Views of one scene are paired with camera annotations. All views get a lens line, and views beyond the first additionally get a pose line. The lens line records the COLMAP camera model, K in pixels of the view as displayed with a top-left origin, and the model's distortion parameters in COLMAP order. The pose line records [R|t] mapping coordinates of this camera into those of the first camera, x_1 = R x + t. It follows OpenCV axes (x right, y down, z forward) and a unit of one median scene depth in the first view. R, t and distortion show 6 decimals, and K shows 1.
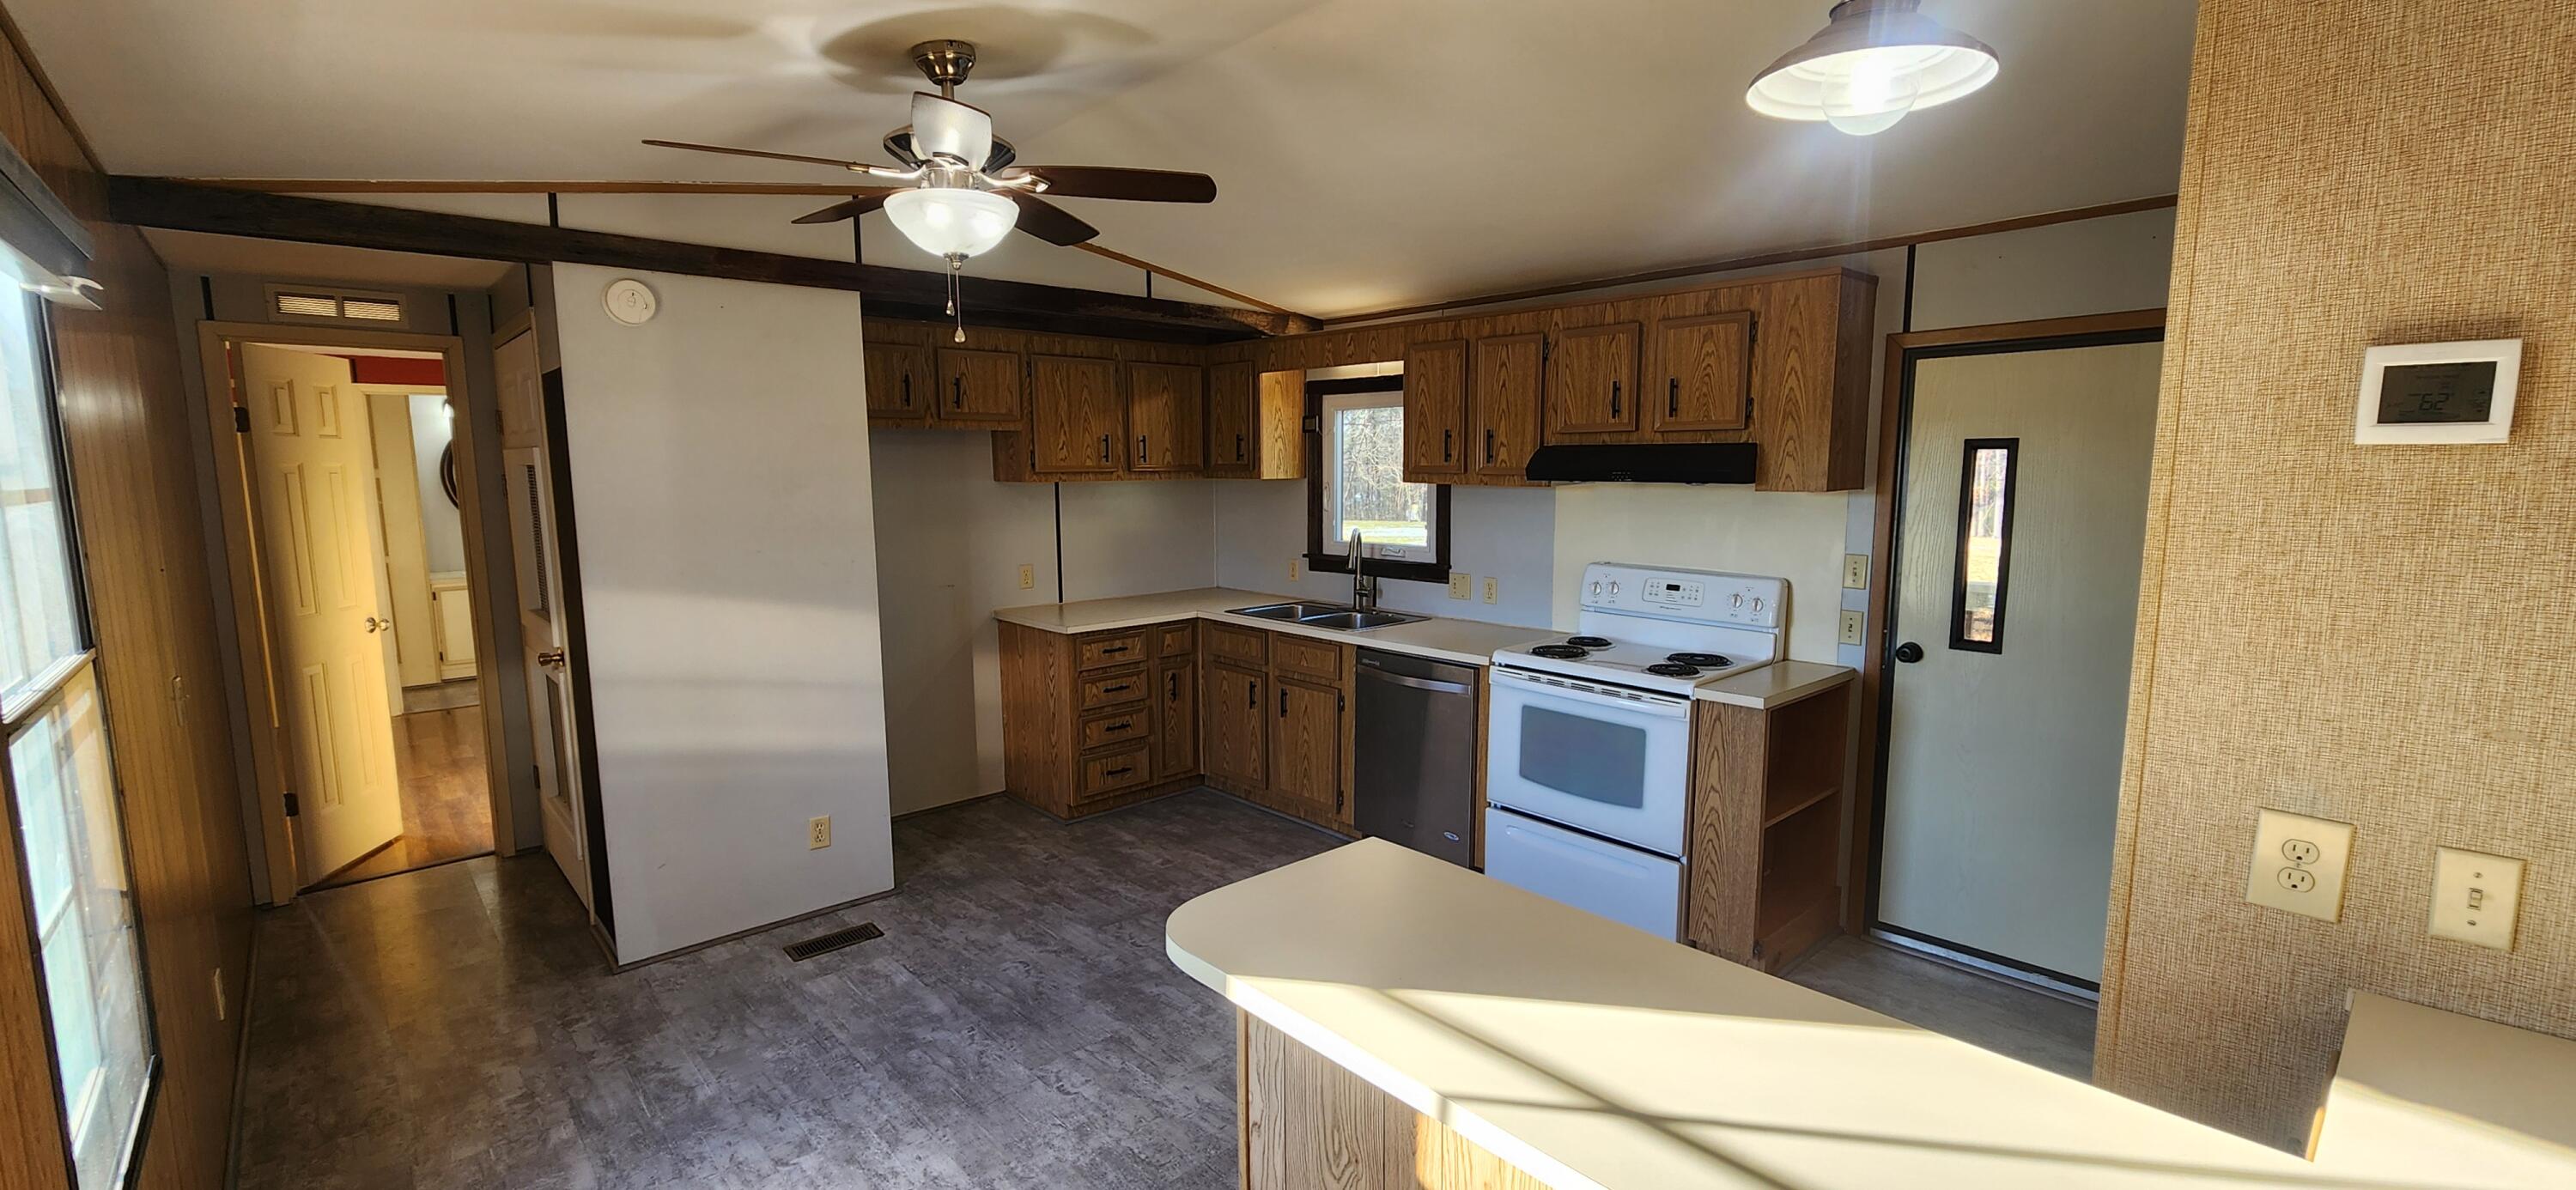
lens RADIAL K [[1059.2, 0, 1297.7], [0, 1059.2, 604.9], [0, 0, 1]] dist [0.000908, 0.001475]
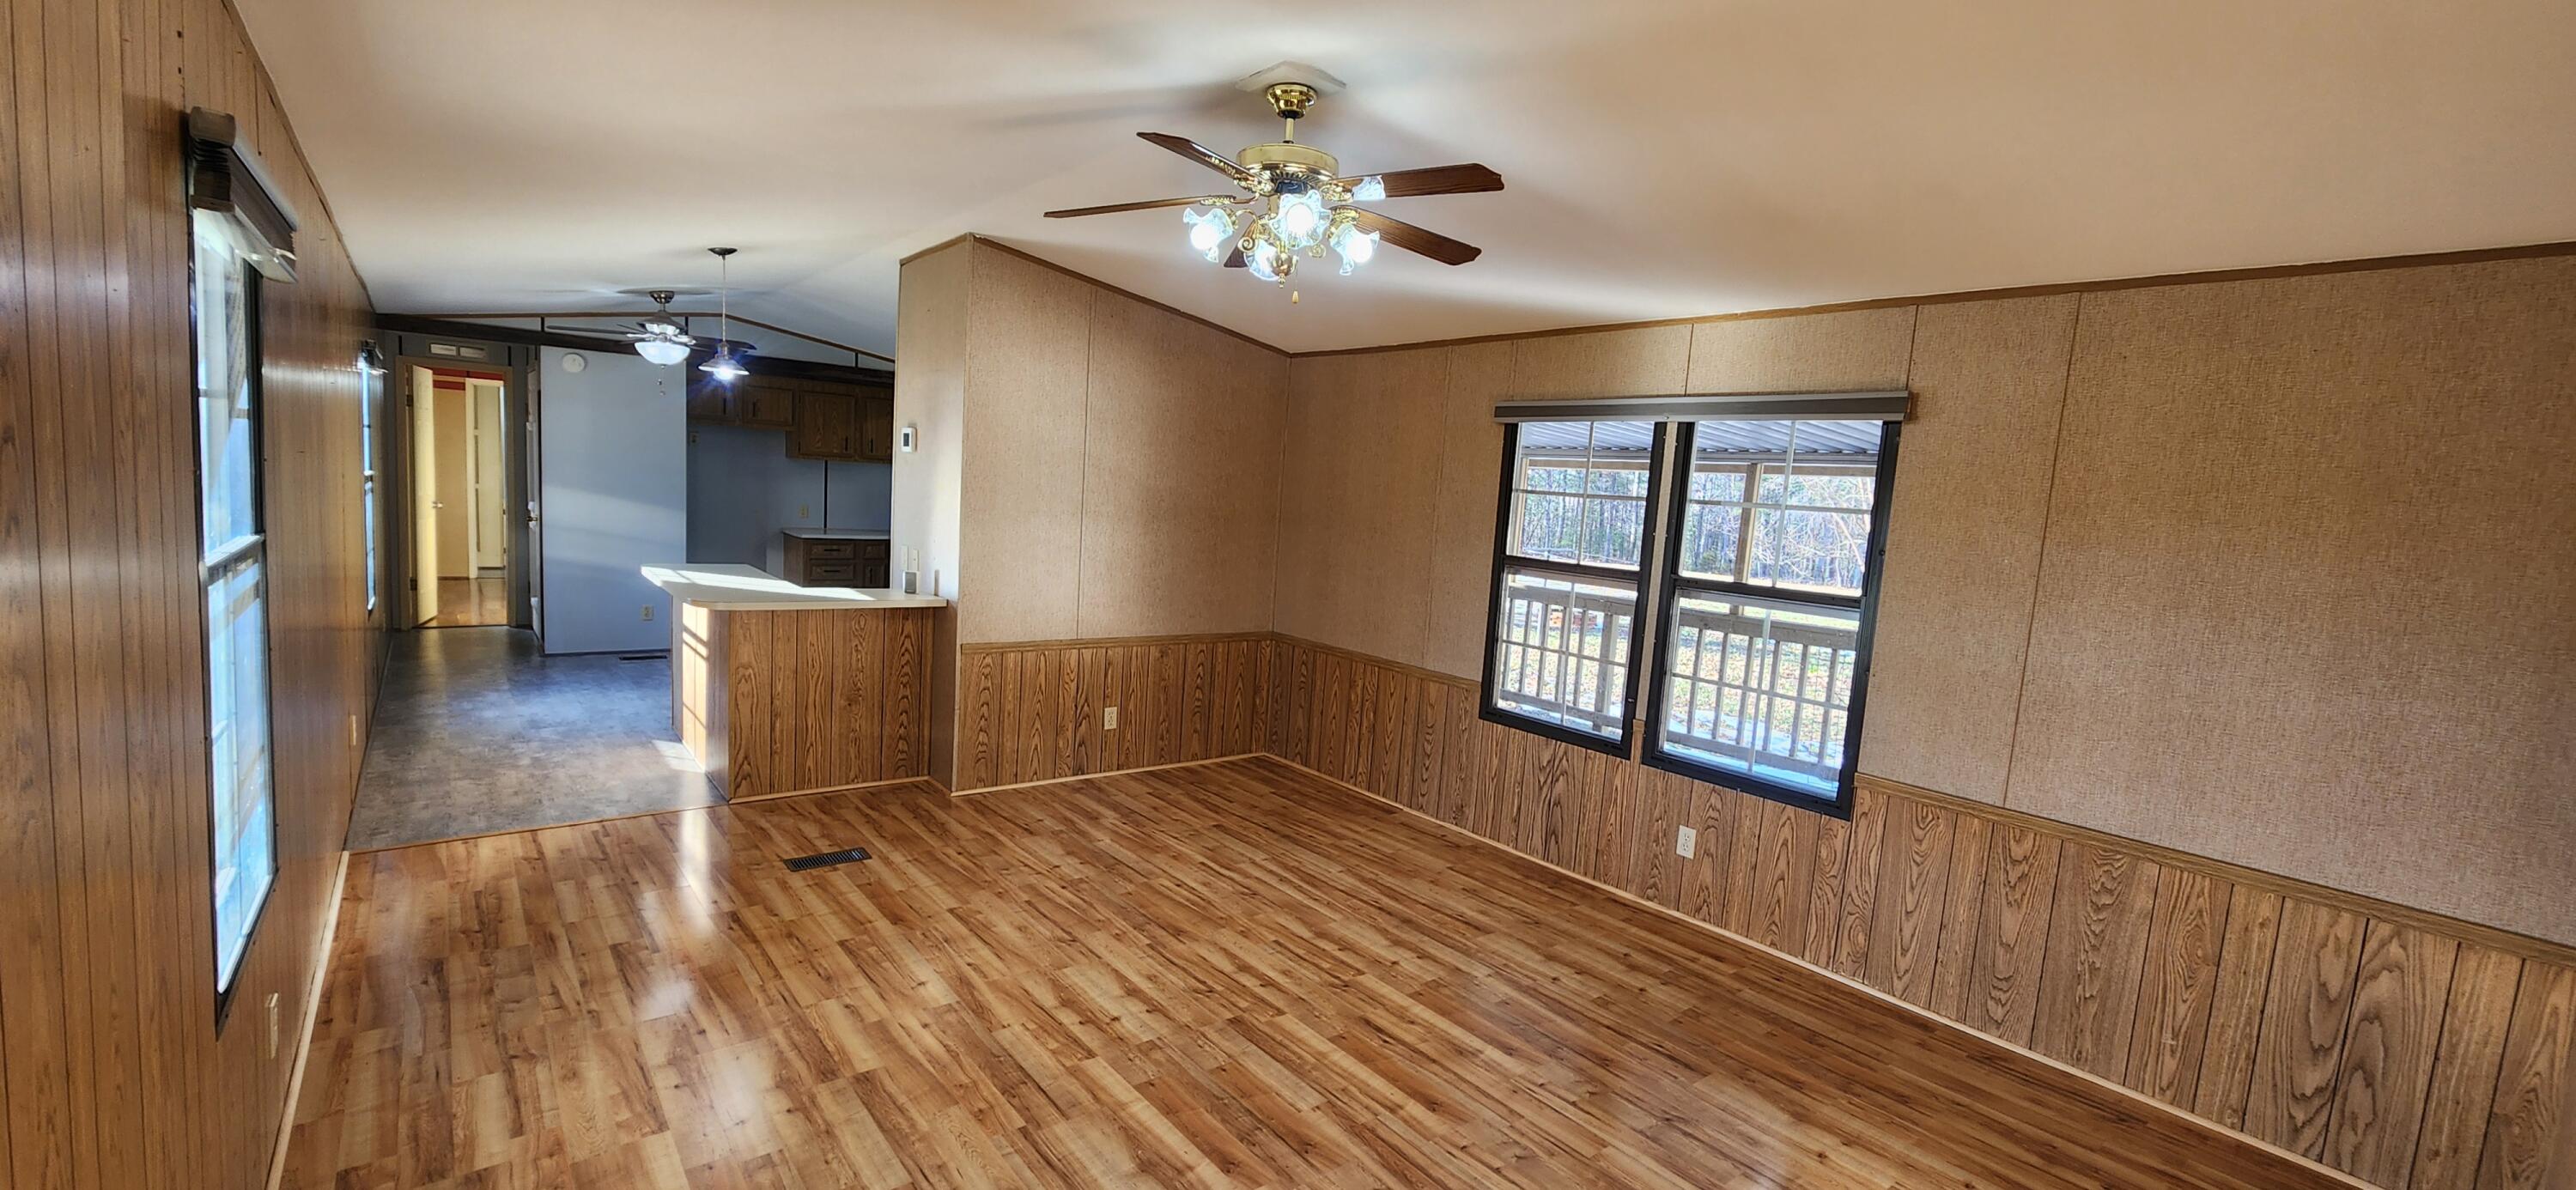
lens RADIAL K [[1059.2, 0, 1297.7], [0, 1059.2, 604.9], [0, 0, 1]] dist [0.000908, 0.001475]
pose [[0.994754, 0.078273, -0.065860, 0.806694], [-0.079662, 0.996646, -0.018736, 0.112295], [0.064173, 0.023884, 0.997653, -0.848573]]
